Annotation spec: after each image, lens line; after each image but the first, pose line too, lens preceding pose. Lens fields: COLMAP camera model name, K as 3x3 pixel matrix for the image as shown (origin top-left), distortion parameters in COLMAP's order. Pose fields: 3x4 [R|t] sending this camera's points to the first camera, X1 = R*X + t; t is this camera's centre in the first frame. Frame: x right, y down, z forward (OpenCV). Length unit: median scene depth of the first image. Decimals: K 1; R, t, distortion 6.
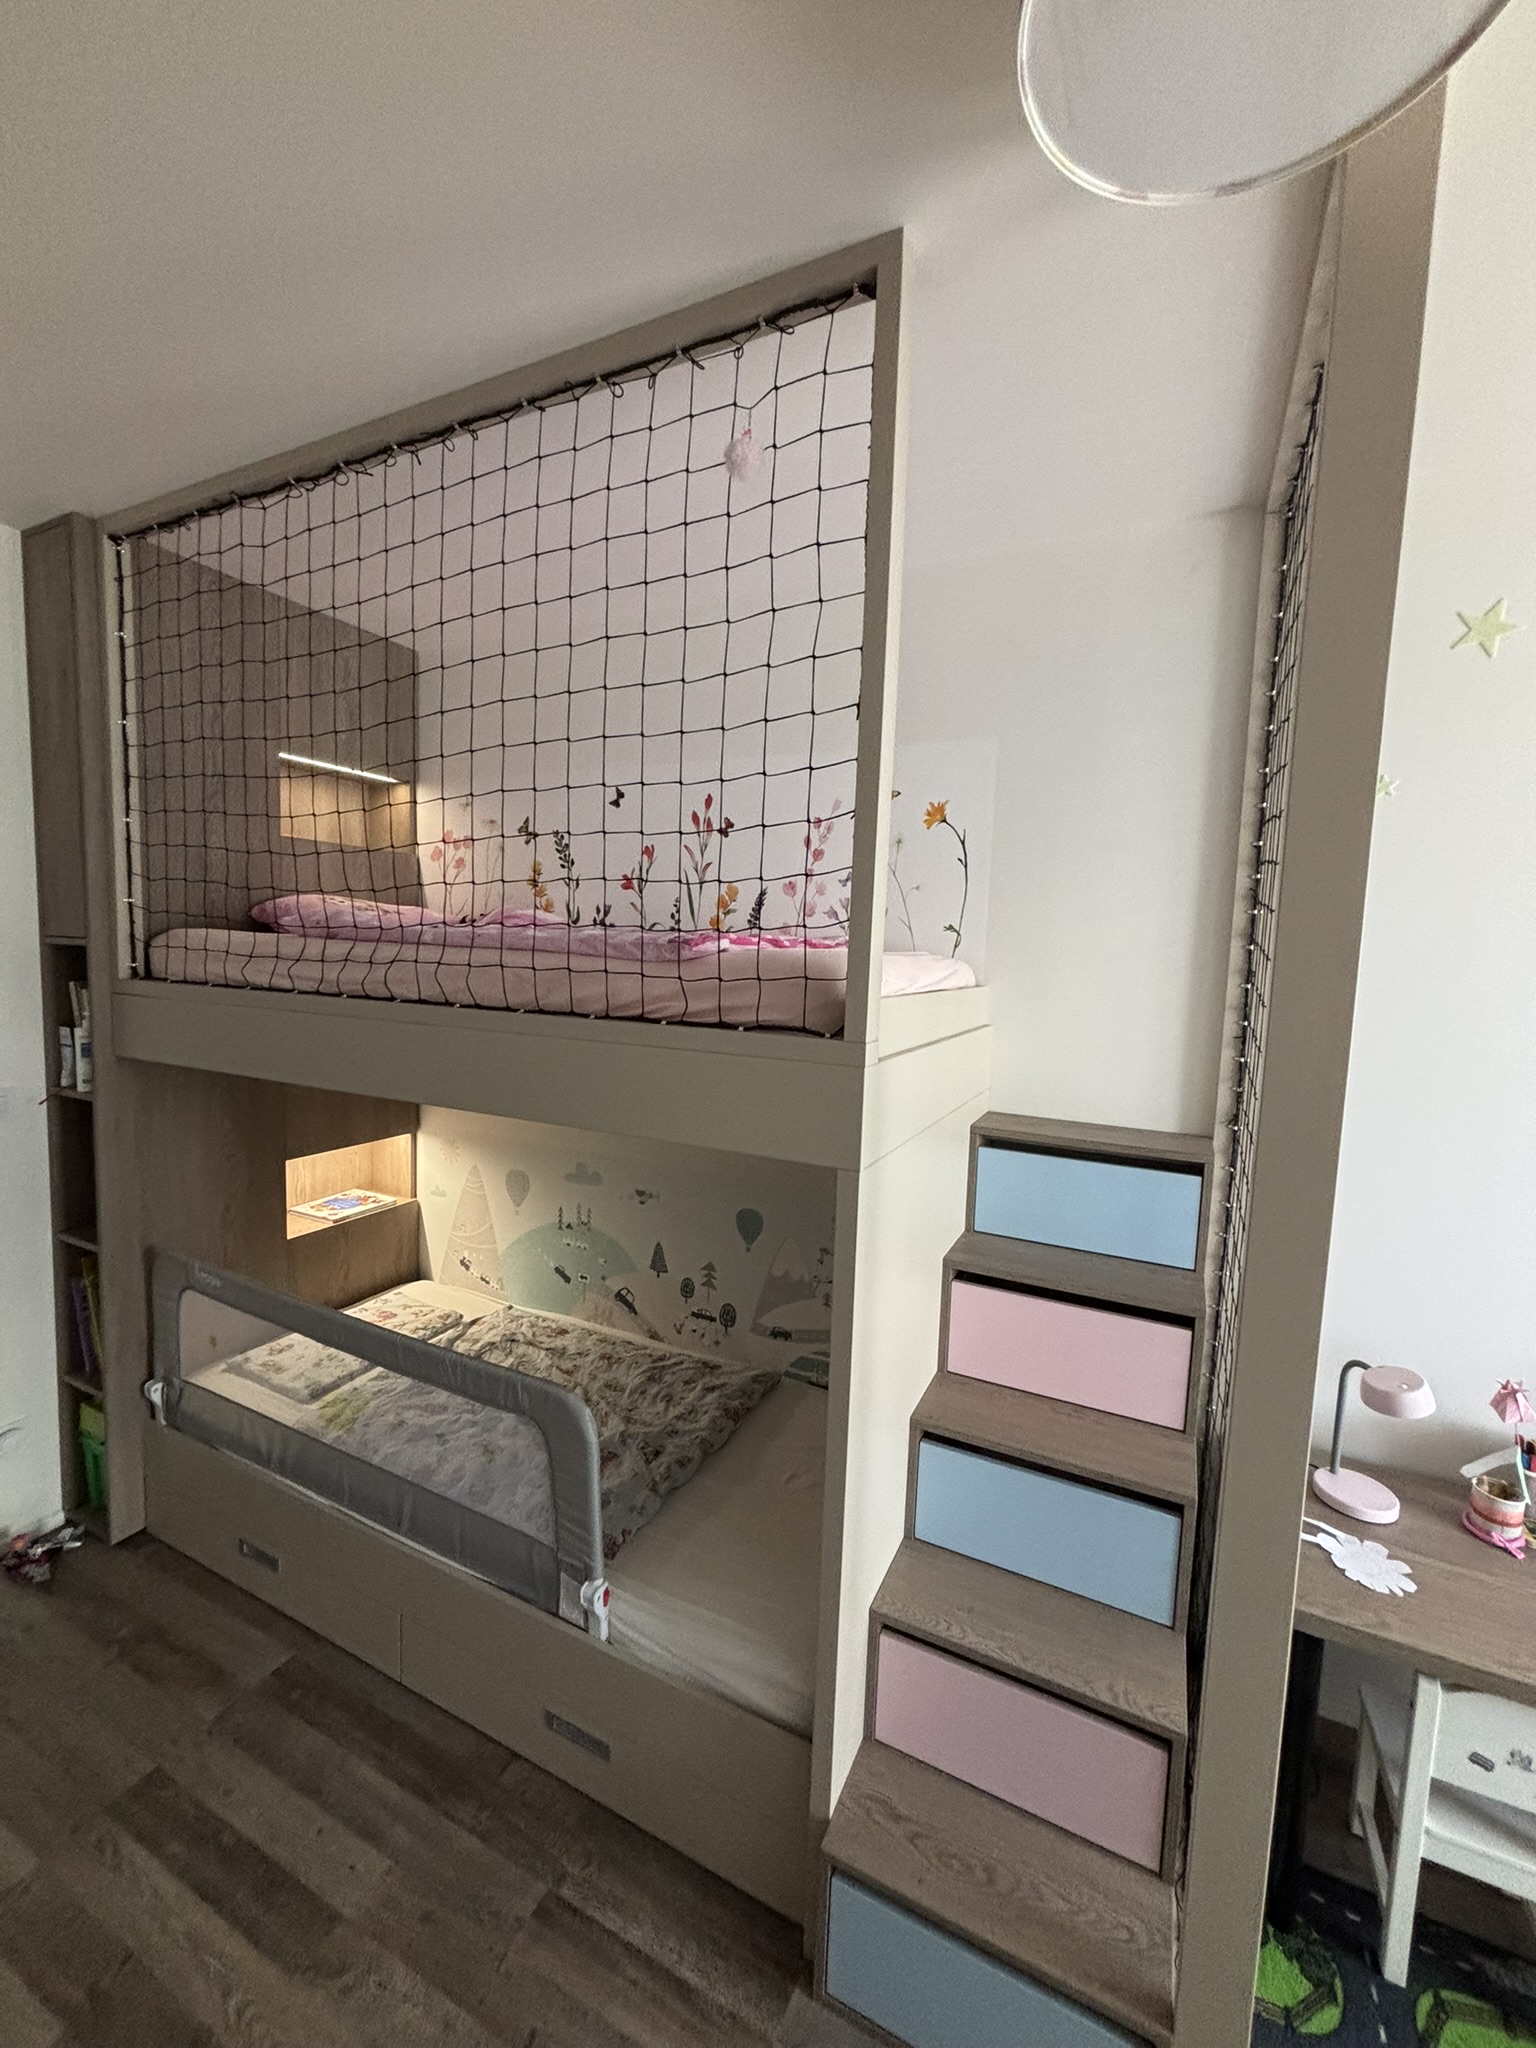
lens RADIAL K [[832.3, 0, 766.8], [0, 832.3, 1013.9], [0, 0, 1]] dist [0.000187, 0.000010]
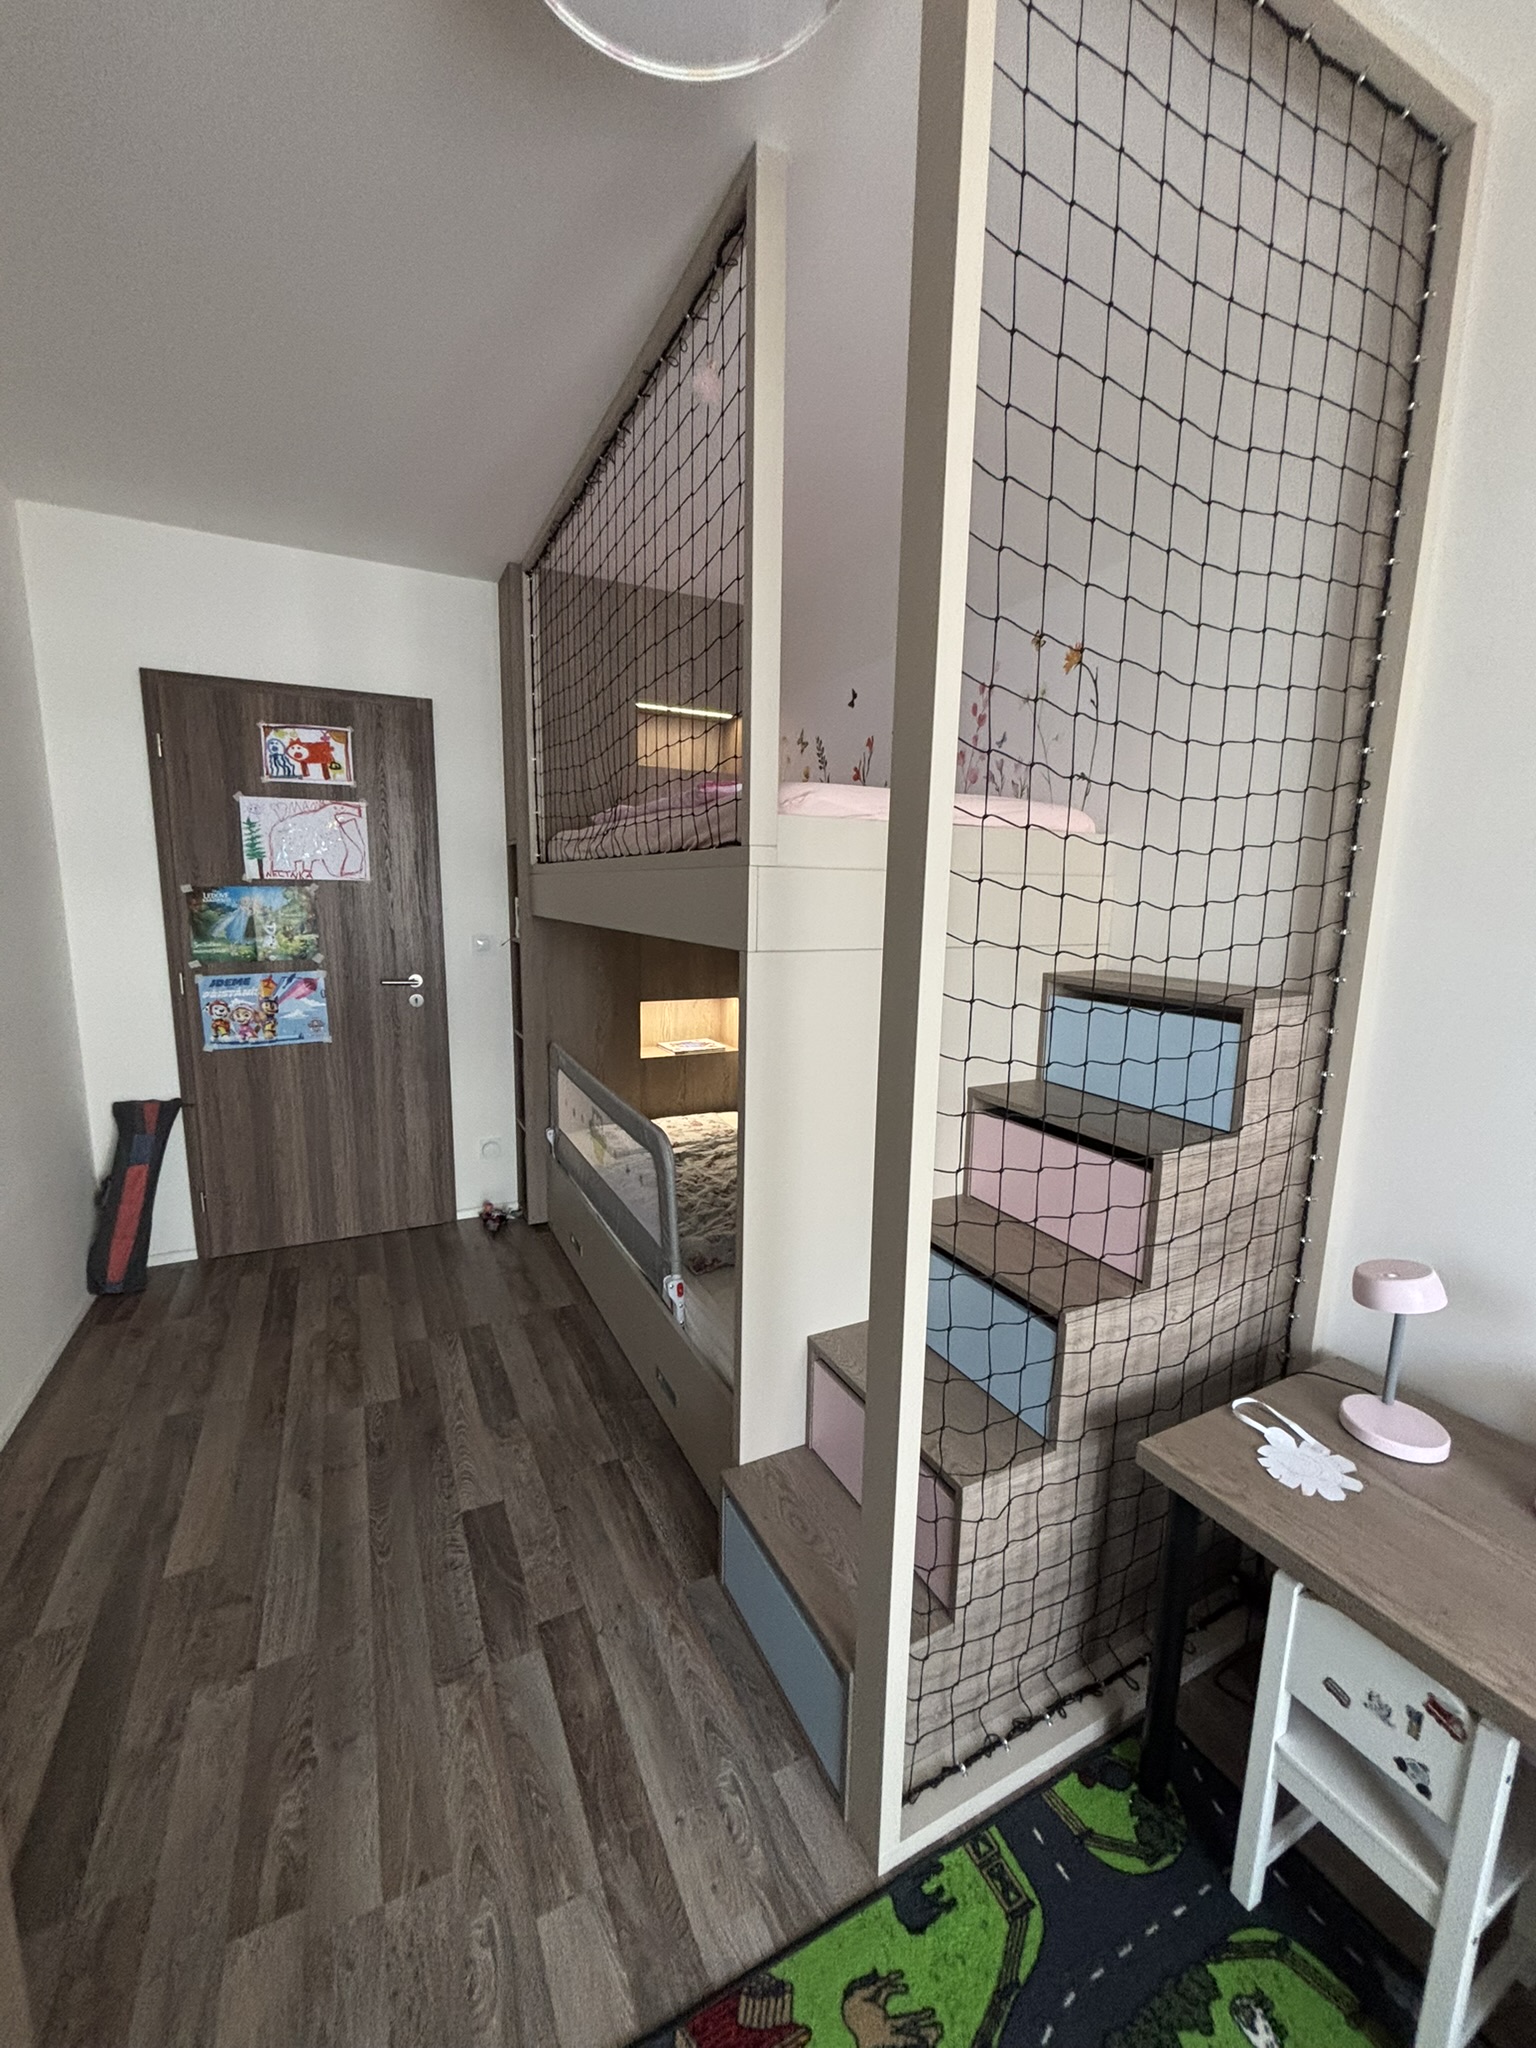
lens RADIAL K [[832.3, 0, 766.8], [0, 832.3, 1013.9], [0, 0, 1]] dist [0.000187, 0.000010]
pose [[0.798818, 0.069322, -0.597566, 0.522799], [-0.037321, 0.997136, 0.065785, 0.118161], [0.600414, -0.030249, 0.799117, 0.011614]]
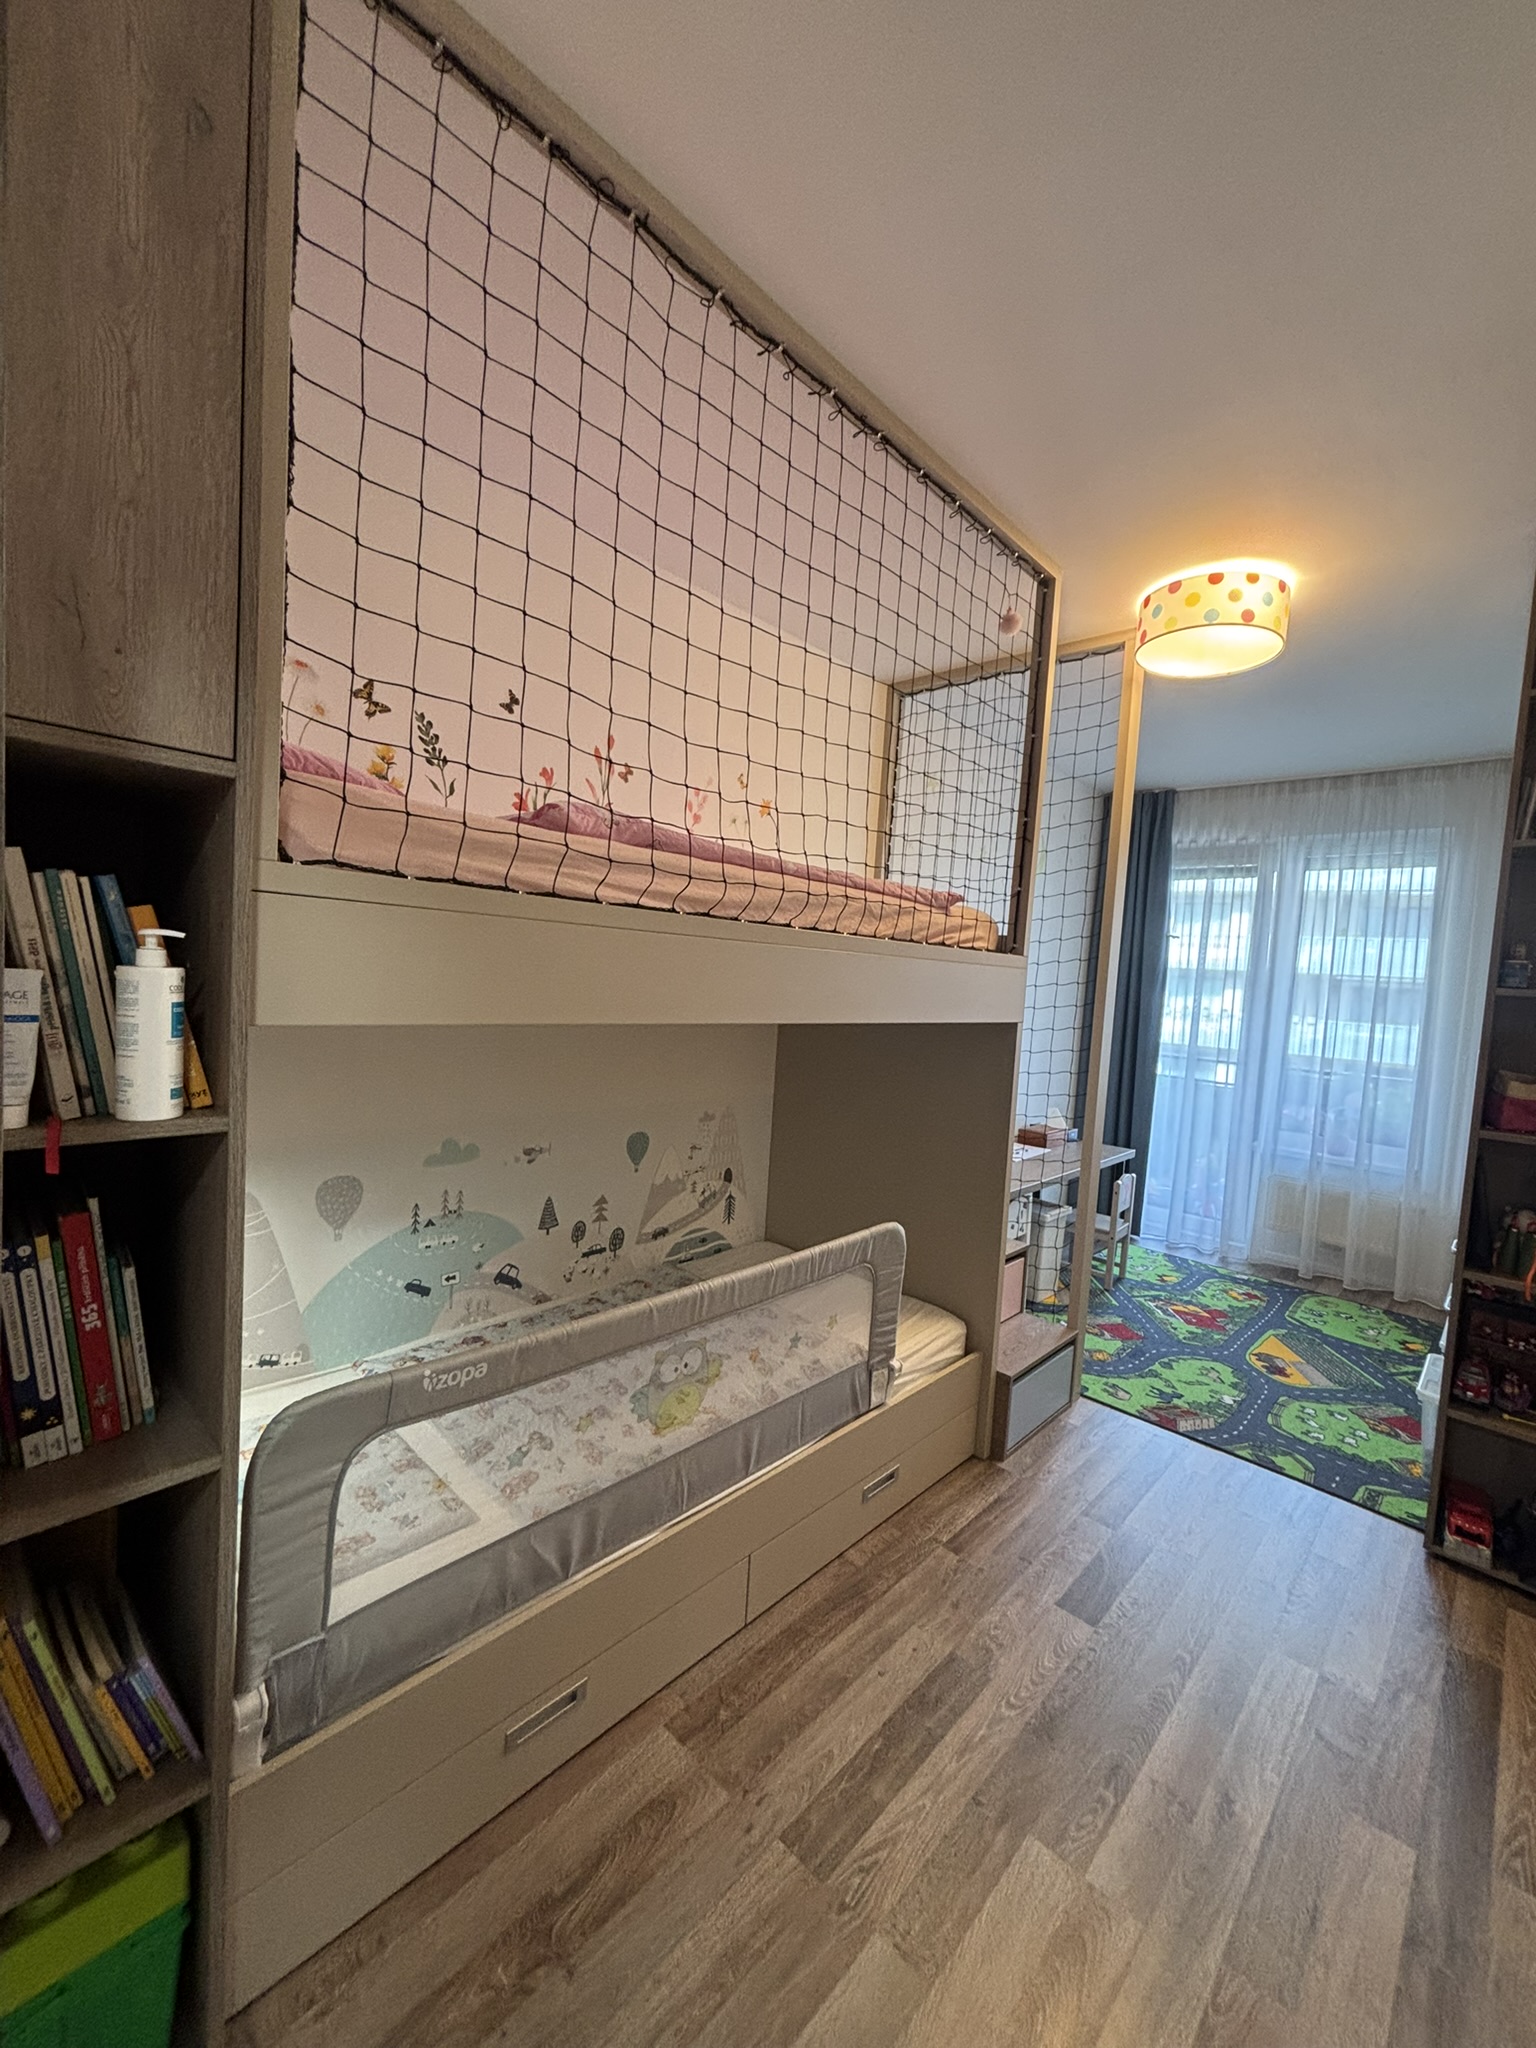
lens RADIAL K [[832.1, 0, 768.0], [0, 832.1, 1024.0], [0, 0, 1]] dist [-0.002004, -0.000161]
pose [[0.288922, -0.074706, 0.954434, -1.143421], [0.027510, 0.997187, 0.069724, 0.024921], [-0.956957, 0.006112, 0.290164, 0.594336]]
